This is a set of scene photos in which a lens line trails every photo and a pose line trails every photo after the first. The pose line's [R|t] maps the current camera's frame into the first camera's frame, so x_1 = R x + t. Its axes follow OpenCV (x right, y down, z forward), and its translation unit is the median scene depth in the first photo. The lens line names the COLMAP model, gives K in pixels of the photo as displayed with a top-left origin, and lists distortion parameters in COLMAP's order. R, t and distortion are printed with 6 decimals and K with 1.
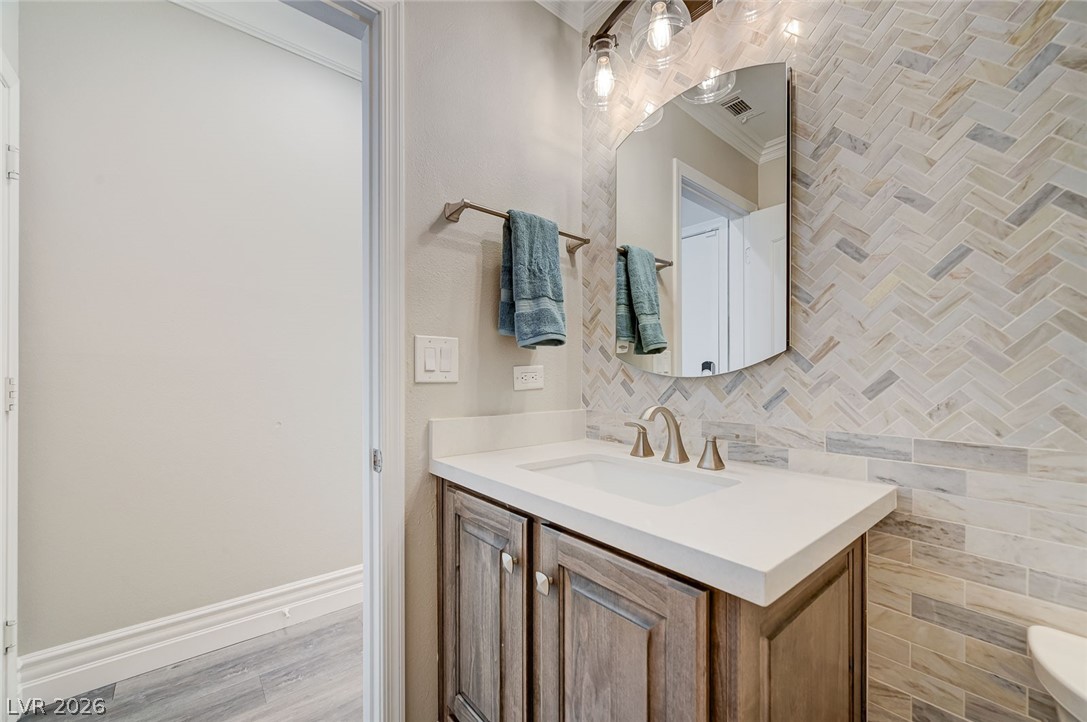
lens RADIAL K [[434.4, 0, 549.9], [0, 434.4, 375.8], [0, 0, 1]] dist [0.000734, 0.000549]
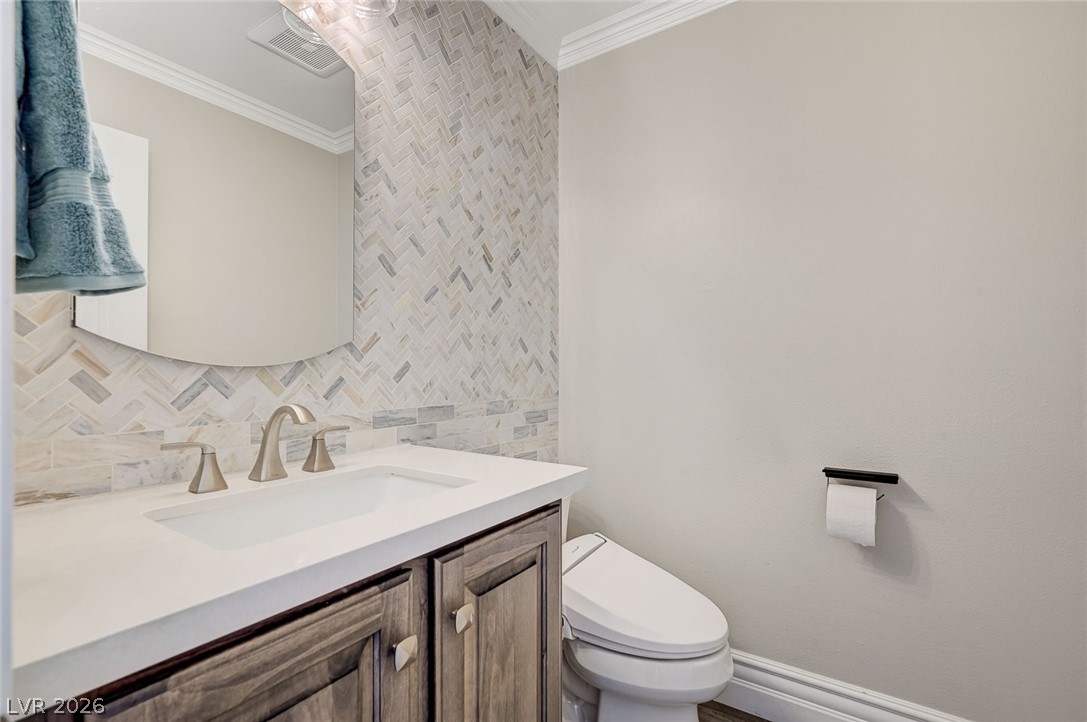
lens RADIAL K [[504.0, 0, 543.1], [0, 504.0, 364.7], [0, 0, 1]] dist [0.006194, 0.000993]
pose [[-0.276251, 0.002246, 0.961083, -0.798809], [-0.001242, 0.999996, -0.002694, 0.002636], [-0.961085, -0.001938, -0.276247, 0.919212]]
